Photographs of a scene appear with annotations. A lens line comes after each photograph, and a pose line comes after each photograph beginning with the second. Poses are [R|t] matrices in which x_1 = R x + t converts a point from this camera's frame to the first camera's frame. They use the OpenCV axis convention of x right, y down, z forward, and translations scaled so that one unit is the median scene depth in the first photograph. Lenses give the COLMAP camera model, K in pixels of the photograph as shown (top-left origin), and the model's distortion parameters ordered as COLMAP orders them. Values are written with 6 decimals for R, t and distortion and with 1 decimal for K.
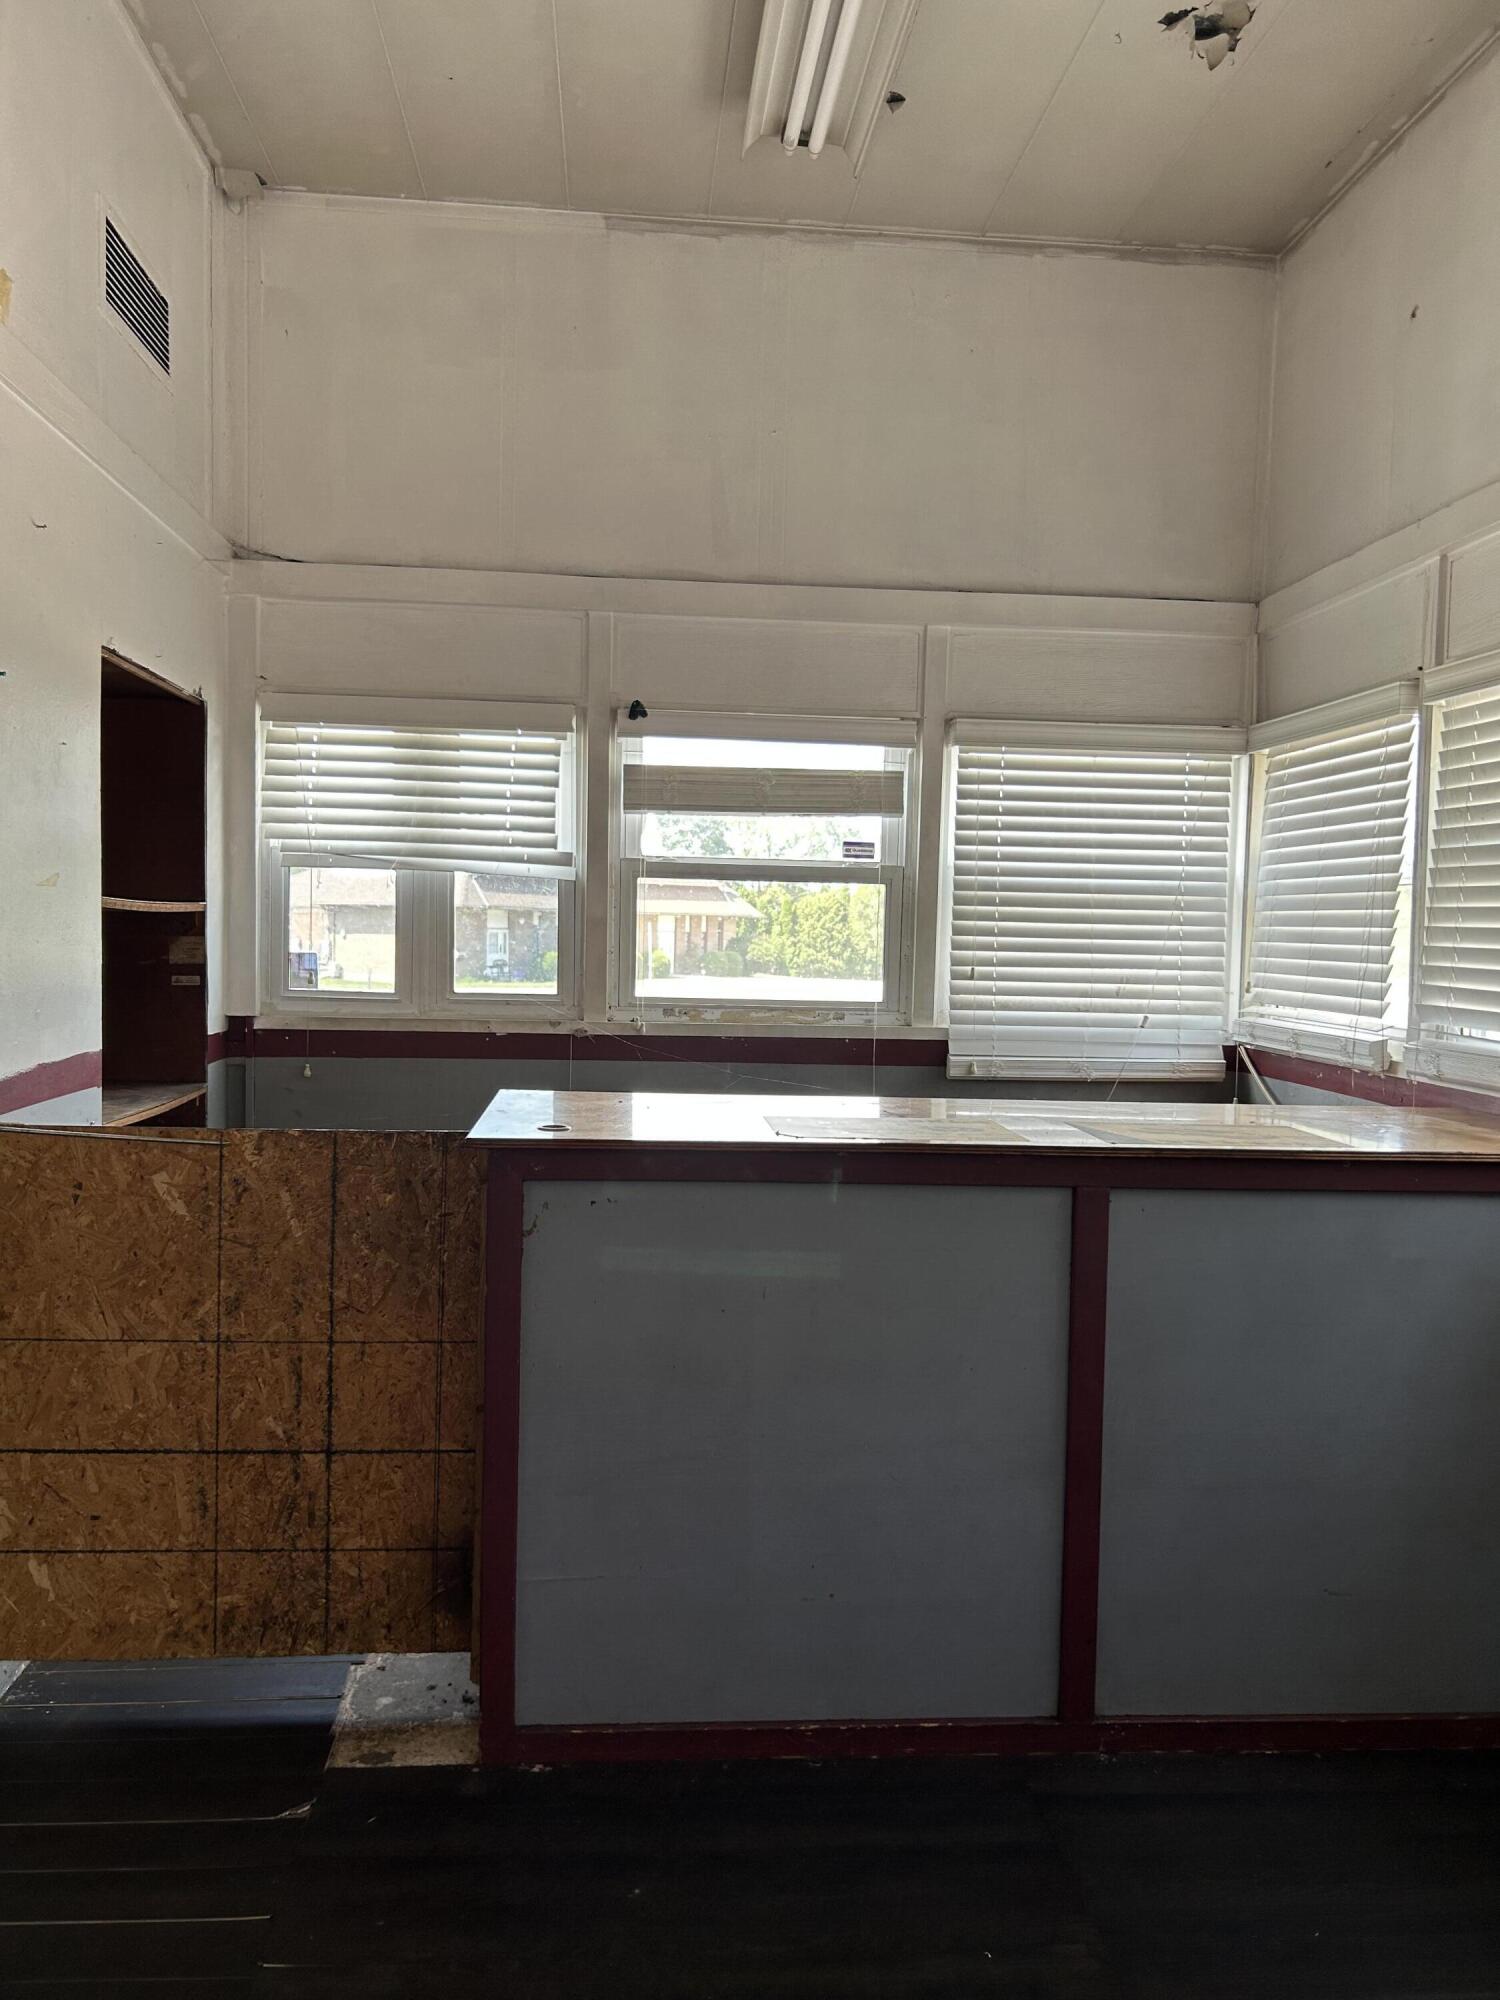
lens RADIAL K [[1523.4, 0, 692.6], [0, 1523.4, 1022.3], [0, 0, 1]] dist [0.035247, -0.047504]
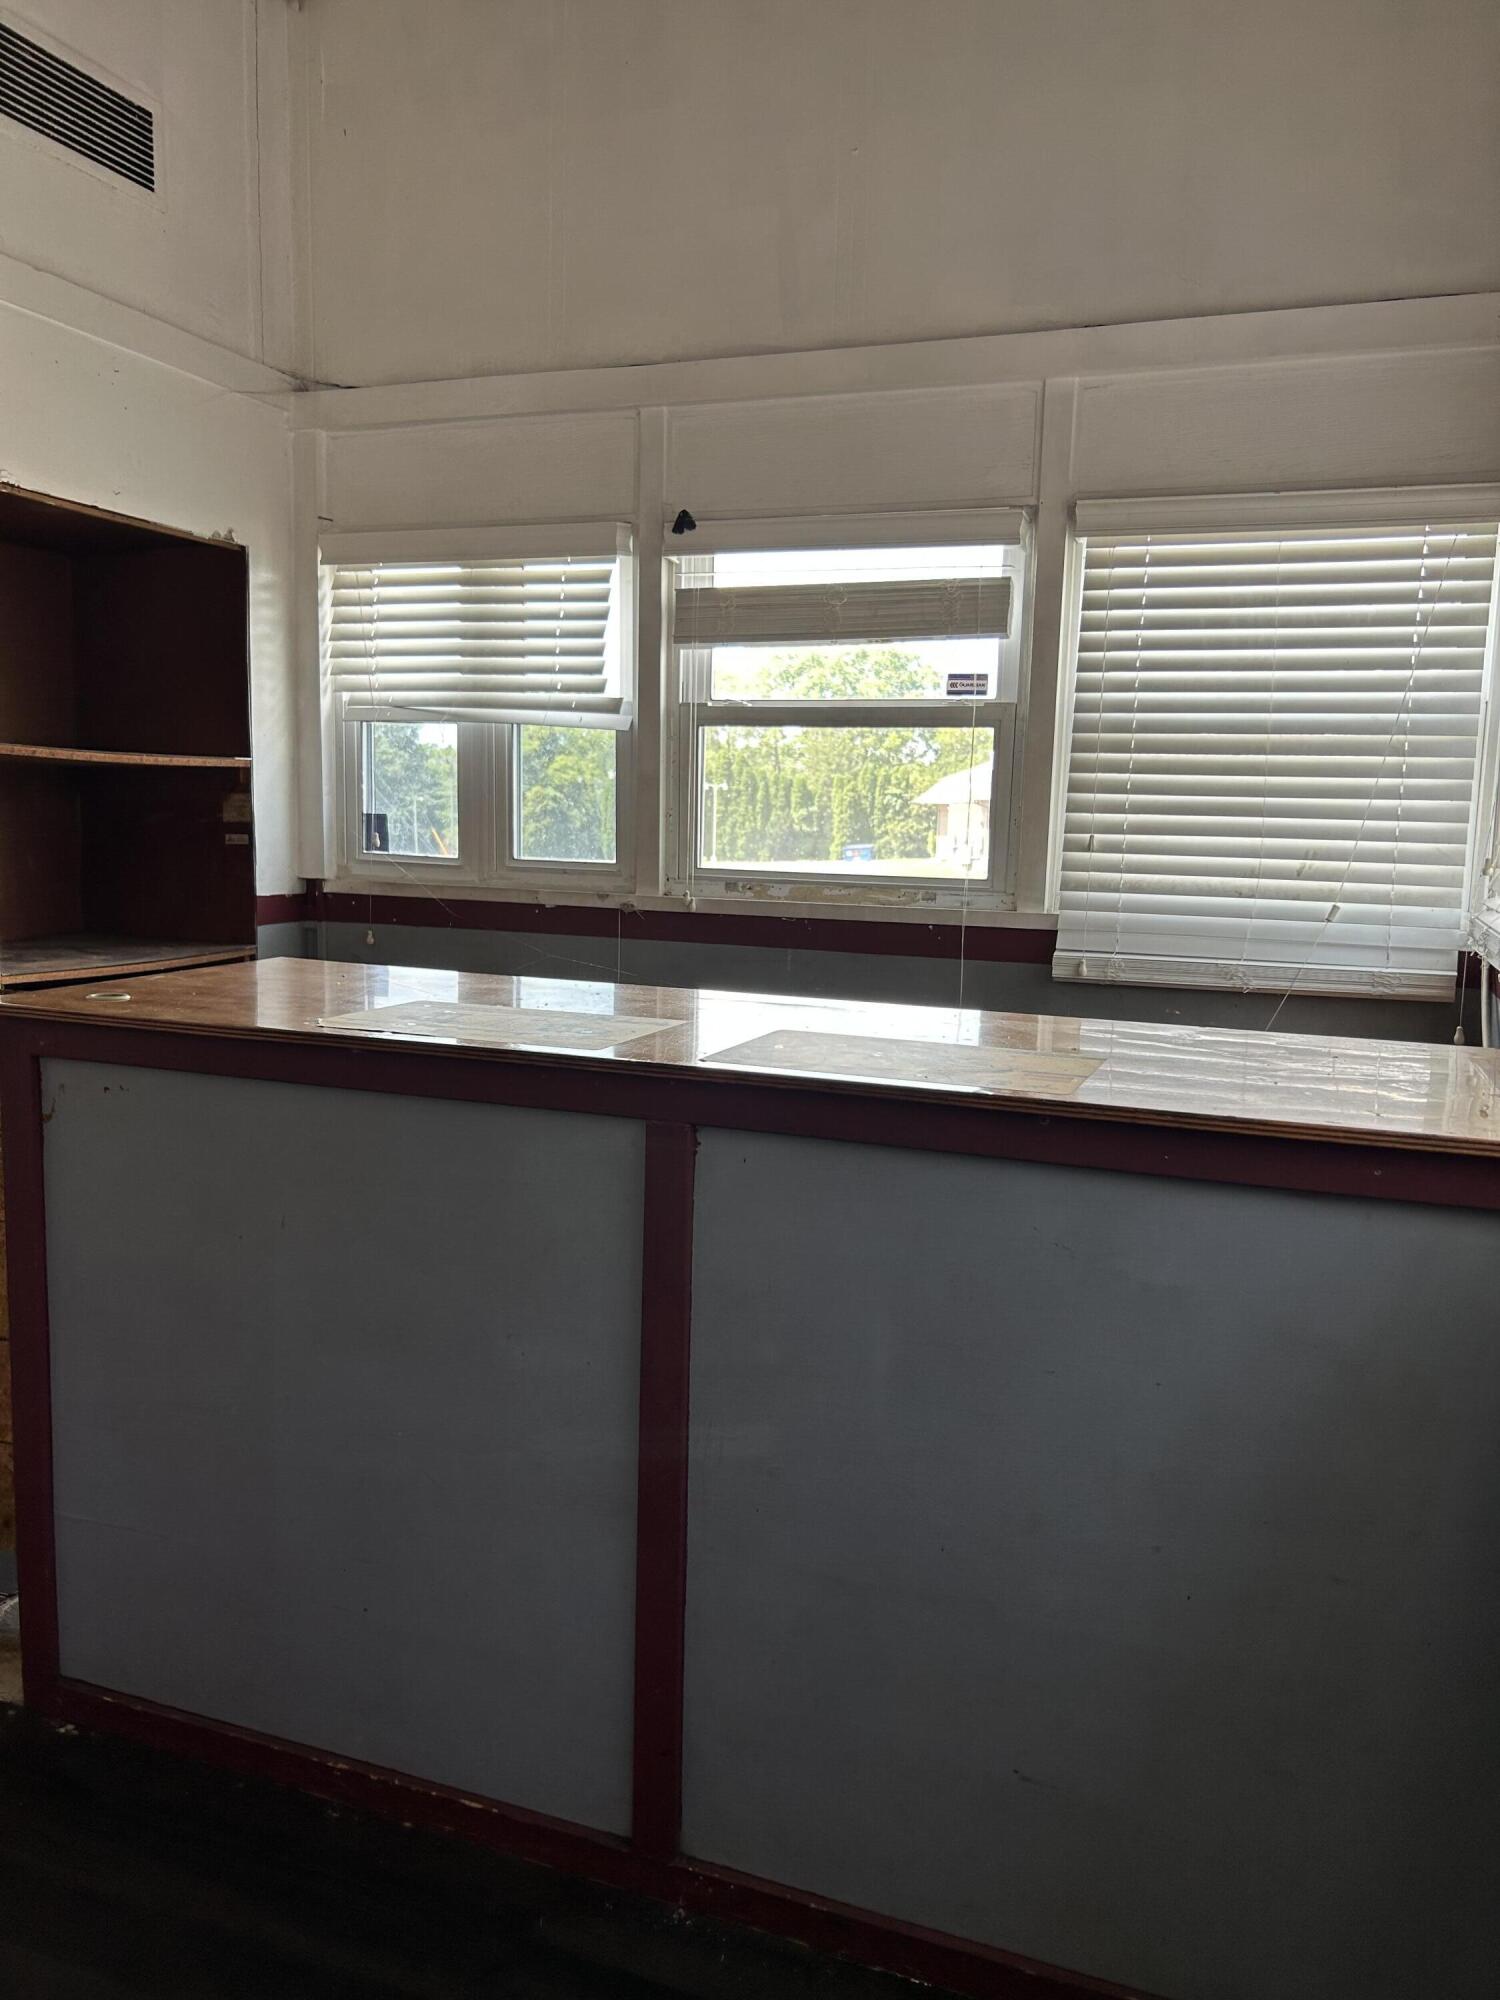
lens RADIAL K [[1523.4, 0, 748.9], [0, 1523.4, 1006.4], [0, 0, 1]] dist [0.035247, -0.047504]
pose [[0.903110, 0.055429, -0.425816, 0.360301], [-0.031309, 0.997494, 0.063440, 0.006214], [0.428266, -0.043962, 0.902583, 0.239836]]
